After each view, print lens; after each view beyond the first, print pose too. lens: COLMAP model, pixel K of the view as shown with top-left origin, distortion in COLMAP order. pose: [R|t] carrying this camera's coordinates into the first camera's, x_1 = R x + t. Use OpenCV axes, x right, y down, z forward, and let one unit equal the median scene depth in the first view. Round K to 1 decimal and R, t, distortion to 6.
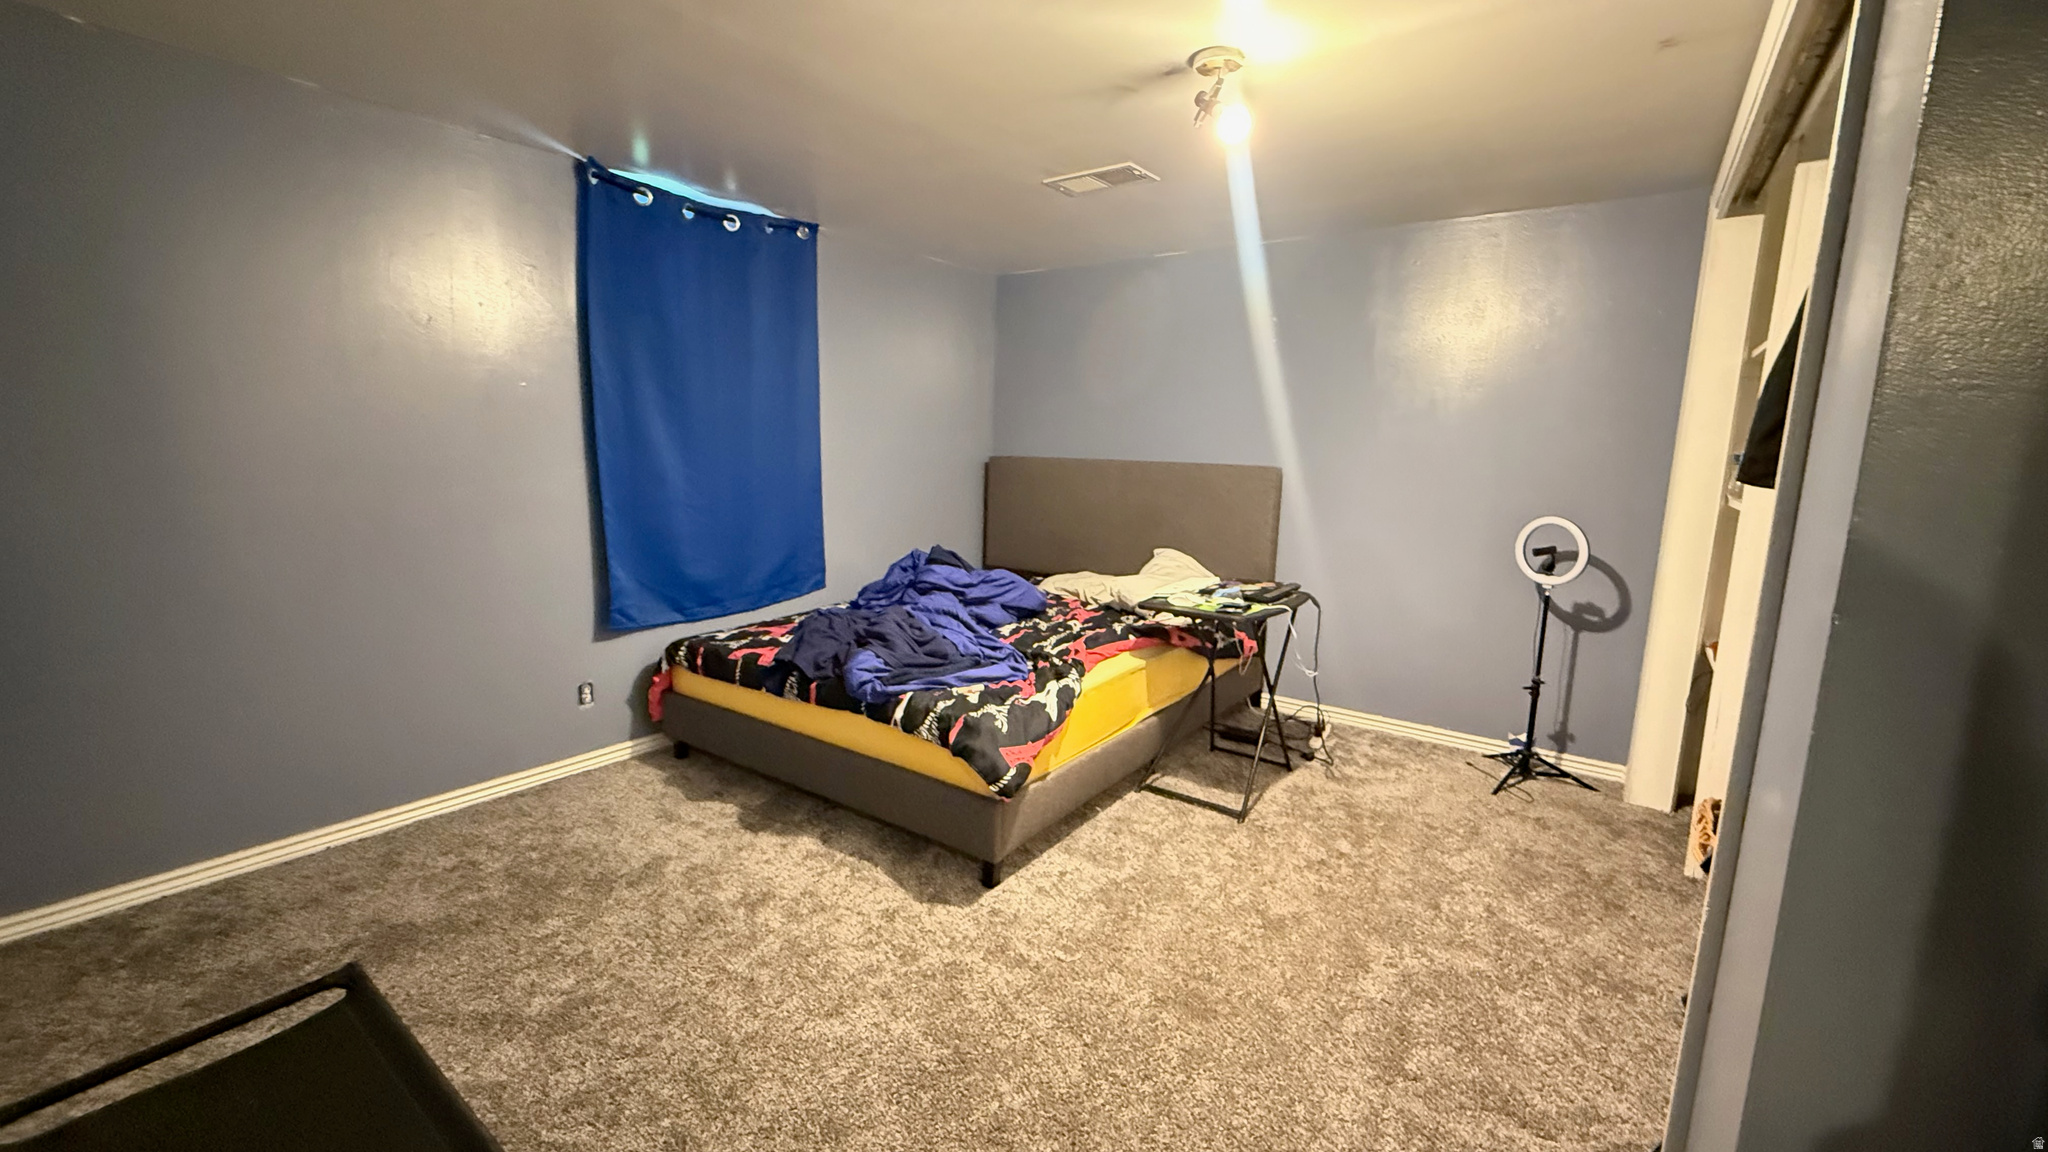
lens RADIAL K [[815.1, 0, 1020.5], [0, 815.1, 571.0], [0, 0, 1]] dist [0.001047, -0.000100]
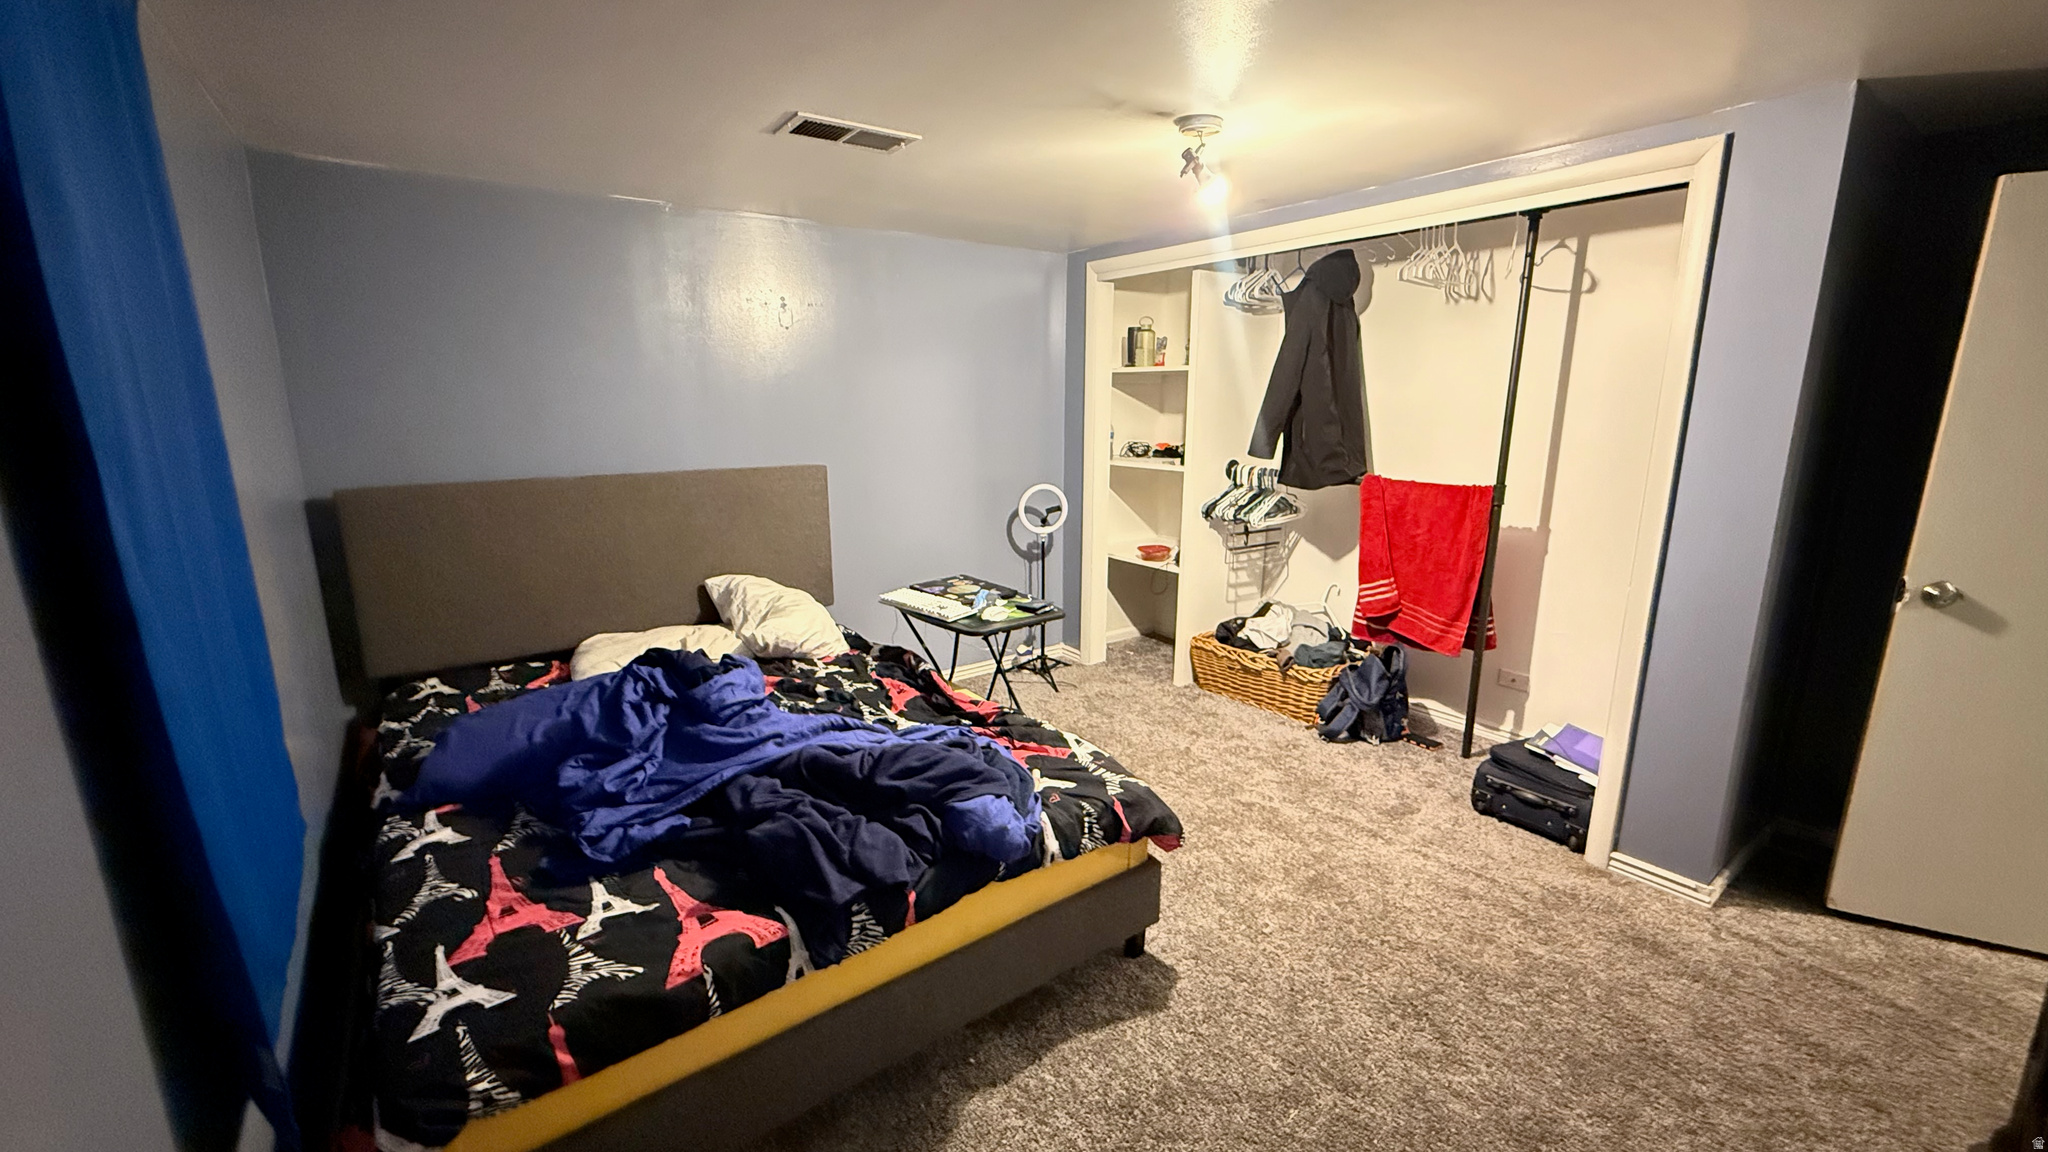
lens RADIAL K [[815.1, 0, 1020.5], [0, 815.1, 571.0], [0, 0, 1]] dist [0.001047, -0.000100]
pose [[0.306500, -0.223223, 0.925326, -0.749812], [0.154107, 0.970926, 0.183177, -0.207141], [-0.939313, 0.086456, 0.331989, 0.681070]]
